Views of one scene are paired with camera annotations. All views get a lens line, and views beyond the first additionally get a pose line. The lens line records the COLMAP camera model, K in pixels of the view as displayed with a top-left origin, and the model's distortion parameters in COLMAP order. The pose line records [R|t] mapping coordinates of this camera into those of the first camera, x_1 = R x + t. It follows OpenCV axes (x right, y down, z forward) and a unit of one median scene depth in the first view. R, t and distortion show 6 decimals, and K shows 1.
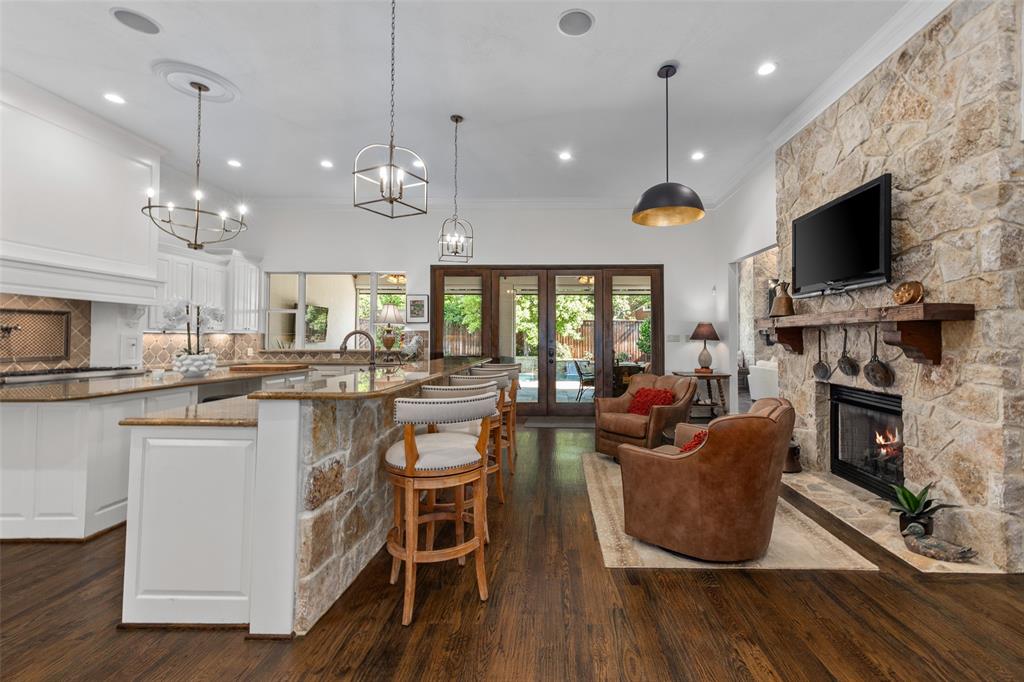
lens RADIAL K [[432.3, 0, 550.0], [0, 432.3, 317.6], [0, 0, 1]] dist [0.000864, 0.001457]
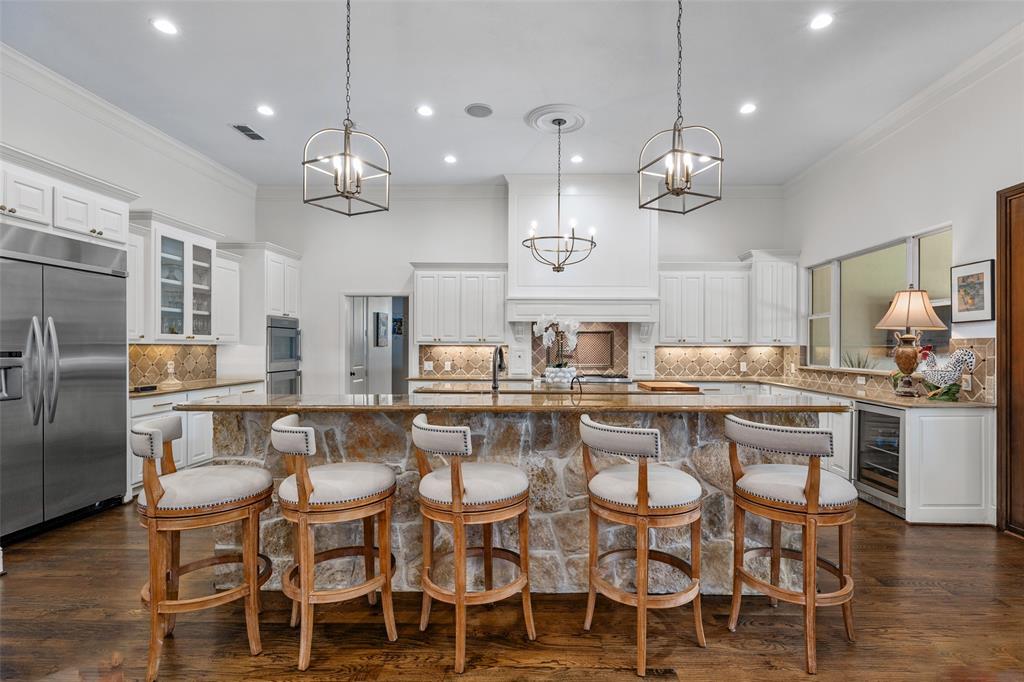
lens RADIAL K [[479.4, 0, 532.9], [0, 479.4, 346.7], [0, 0, 1]] dist [-0.013339, 0.000472]
pose [[0.007040, -0.004599, -0.999965, 0.407463], [0.047321, 0.998871, -0.004261, 0.035317], [0.998855, -0.047289, 0.007249, 0.955957]]
